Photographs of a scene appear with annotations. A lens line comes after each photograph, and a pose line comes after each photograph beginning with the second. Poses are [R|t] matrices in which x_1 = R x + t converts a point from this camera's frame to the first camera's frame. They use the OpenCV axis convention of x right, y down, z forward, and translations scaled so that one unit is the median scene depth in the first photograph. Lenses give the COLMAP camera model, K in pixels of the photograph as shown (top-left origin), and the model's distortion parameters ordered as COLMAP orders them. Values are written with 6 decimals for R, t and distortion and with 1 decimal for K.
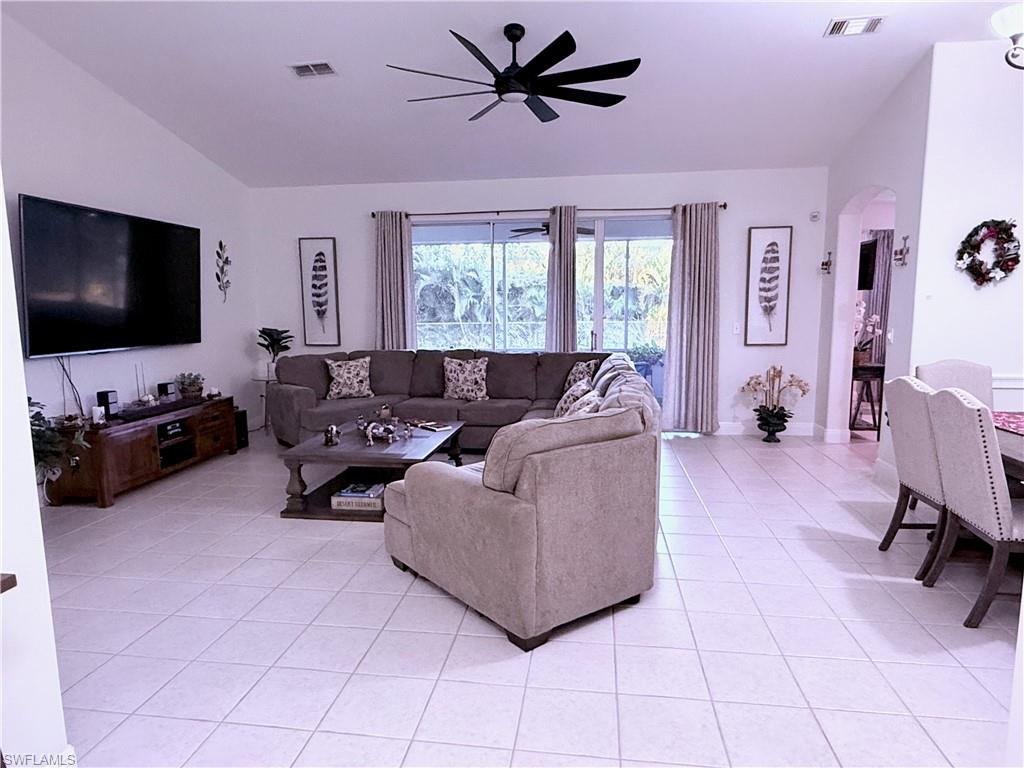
lens RADIAL K [[638.9, 0, 509.9], [0, 638.9, 382.6], [0, 0, 1]] dist [-0.002662, -0.000424]
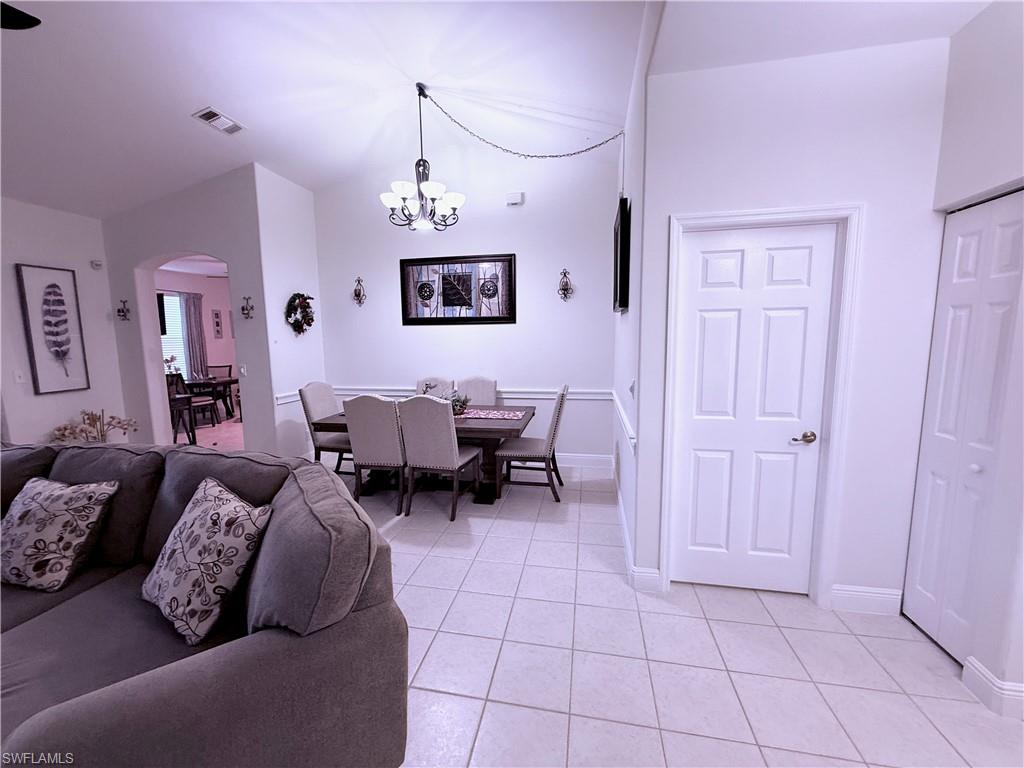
lens RADIAL K [[408.8, 0, 511.7], [0, 408.8, 384.6], [0, 0, 1]] dist [0.000774, 0.000093]
pose [[0.053677, -0.113847, 0.992047, -0.177135], [0.128959, 0.985950, 0.106170, -0.049189], [-0.990196, 0.122234, 0.067604, 0.304045]]
